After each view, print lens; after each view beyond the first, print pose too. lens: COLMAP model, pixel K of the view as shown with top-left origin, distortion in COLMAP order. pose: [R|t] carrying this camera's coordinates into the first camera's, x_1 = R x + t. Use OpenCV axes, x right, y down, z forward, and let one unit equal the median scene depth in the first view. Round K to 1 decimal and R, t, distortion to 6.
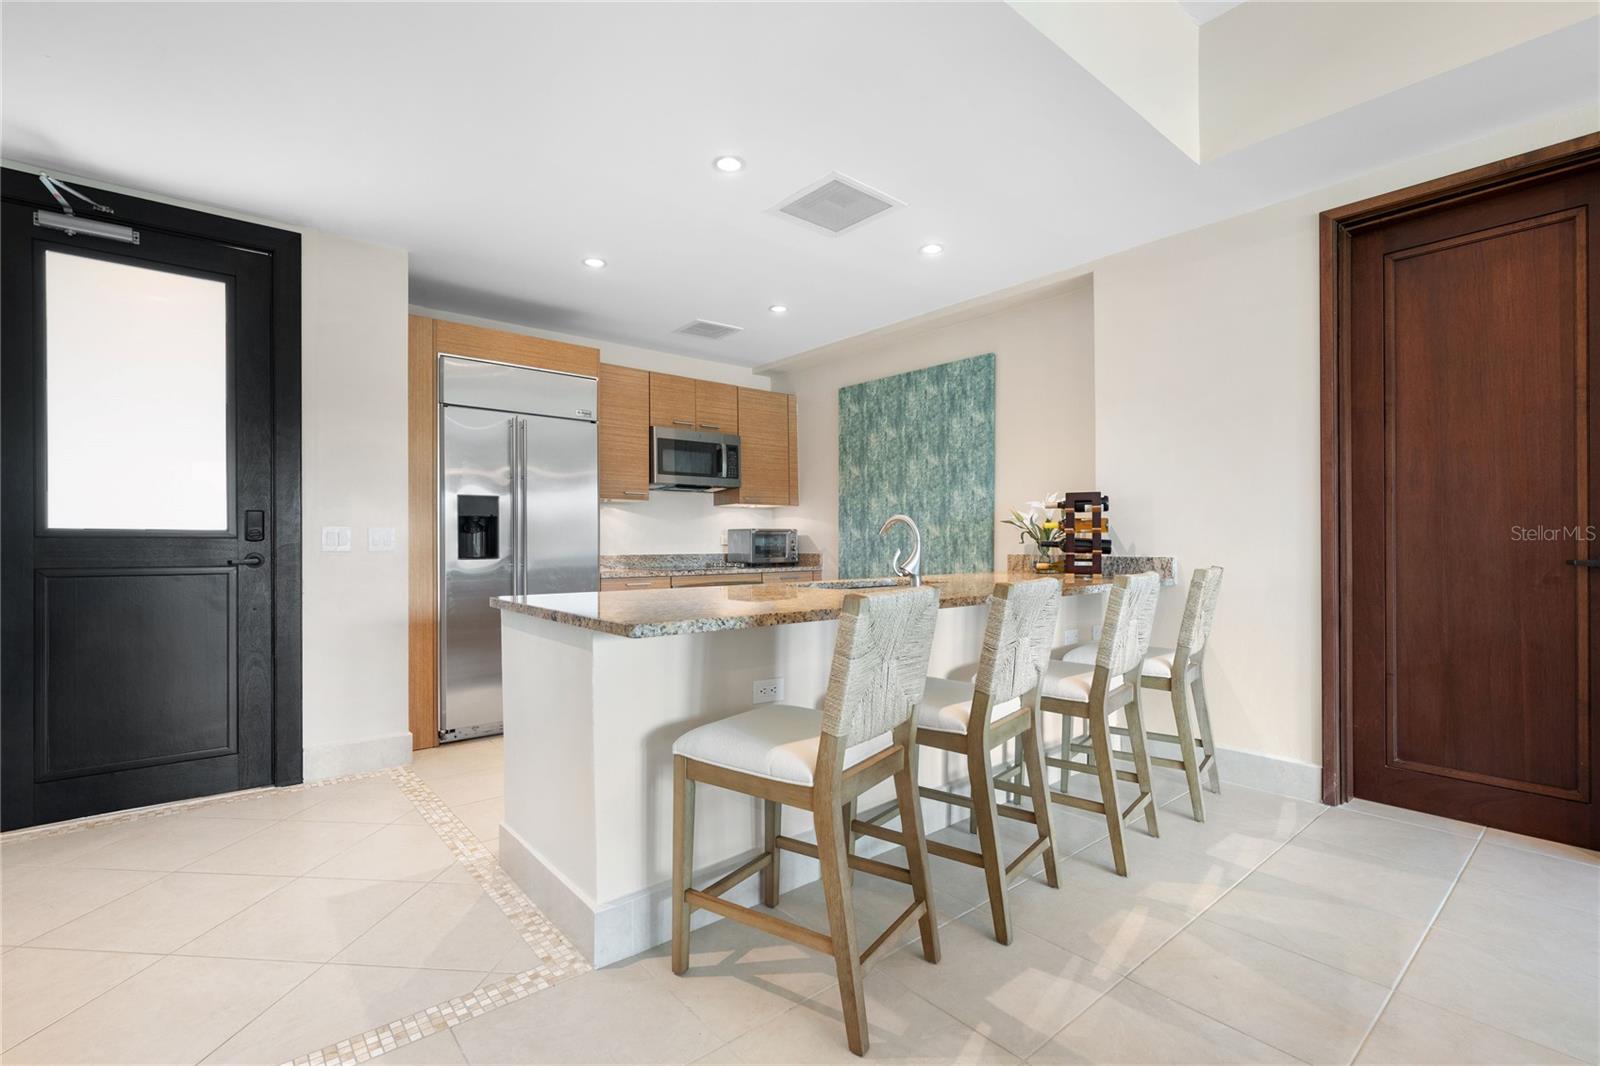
lens RADIAL K [[721.6, 0, 797.8], [0, 721.6, 536.1], [0, 0, 1]] dist [-0.000476, 0.000028]
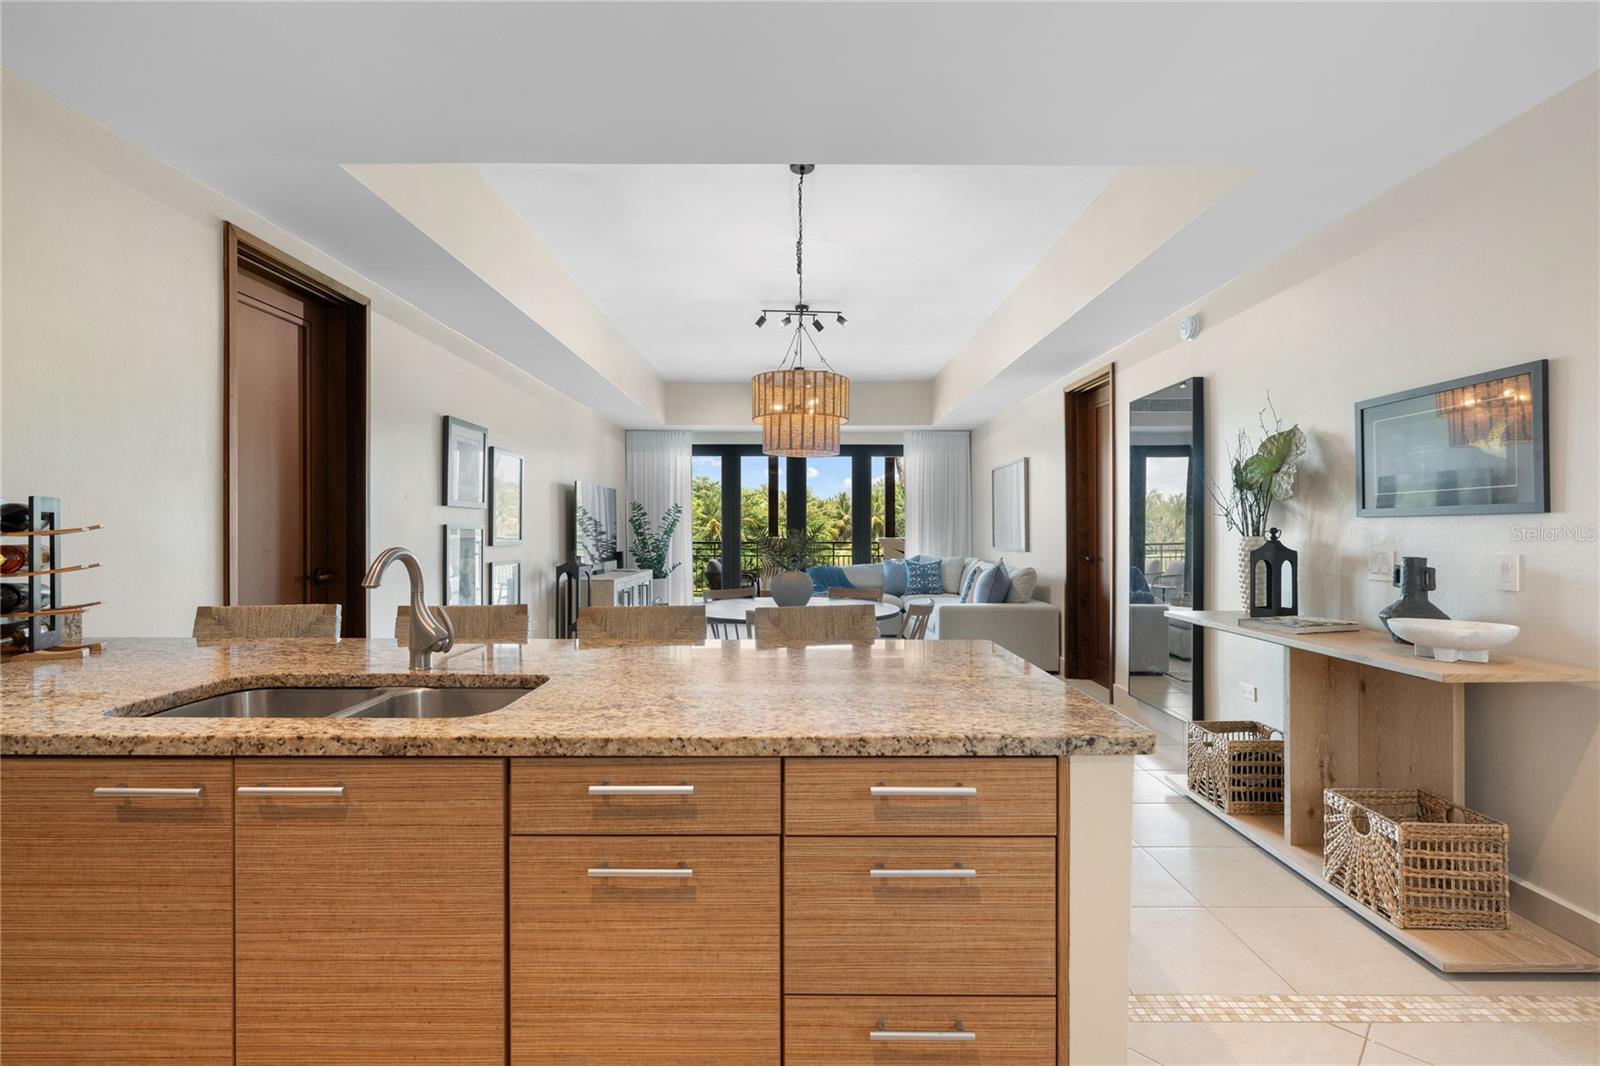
lens RADIAL K [[715.1, 0, 800.0], [0, 715.1, 533.0], [0, 0, 1]] dist [-0.000722, -0.000179]
pose [[-0.767861, -0.000004, 0.640617, -0.290400], [-0.003723, 0.999983, -0.004456, -0.025815], [-0.640606, -0.005807, -0.767848, 0.797795]]
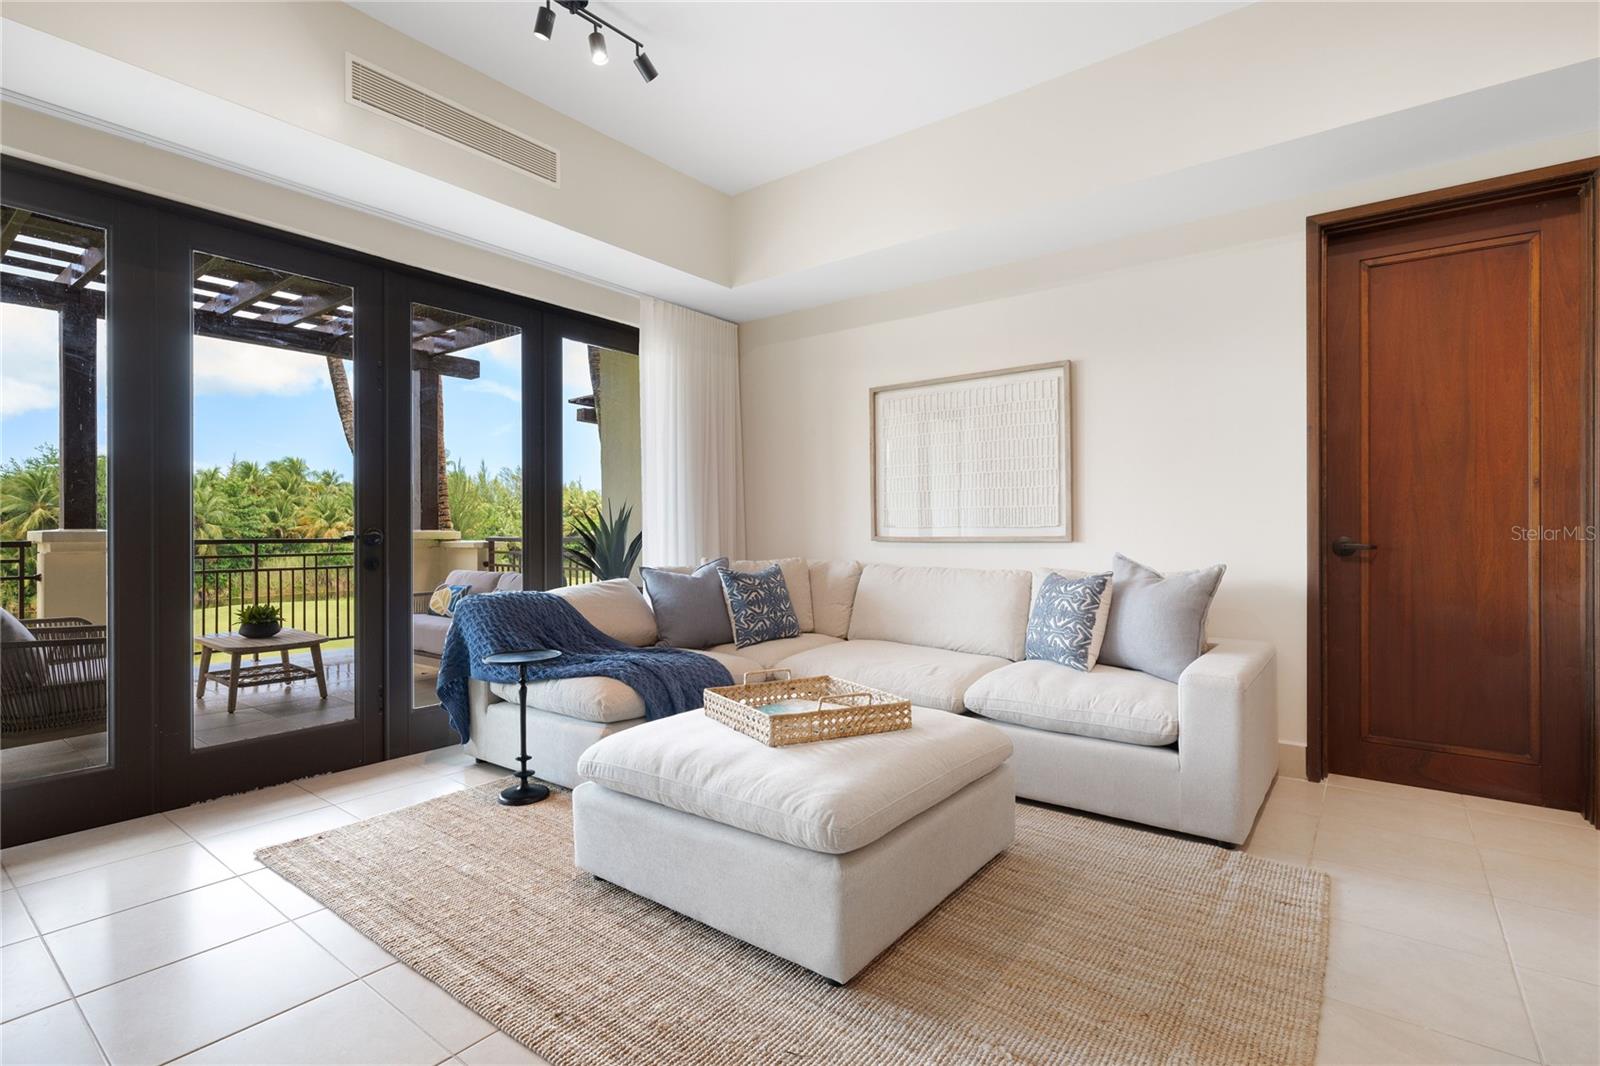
lens RADIAL K [[756.1, 0, 793.6], [0, 756.1, 531.8], [0, 0, 1]] dist [-0.008566, -0.000158]
pose [[-0.977100, 0.005206, -0.212717, 0.796106], [0.006833, 0.999953, -0.006912, -0.001149], [0.212671, -0.008207, -0.977089, 0.074371]]
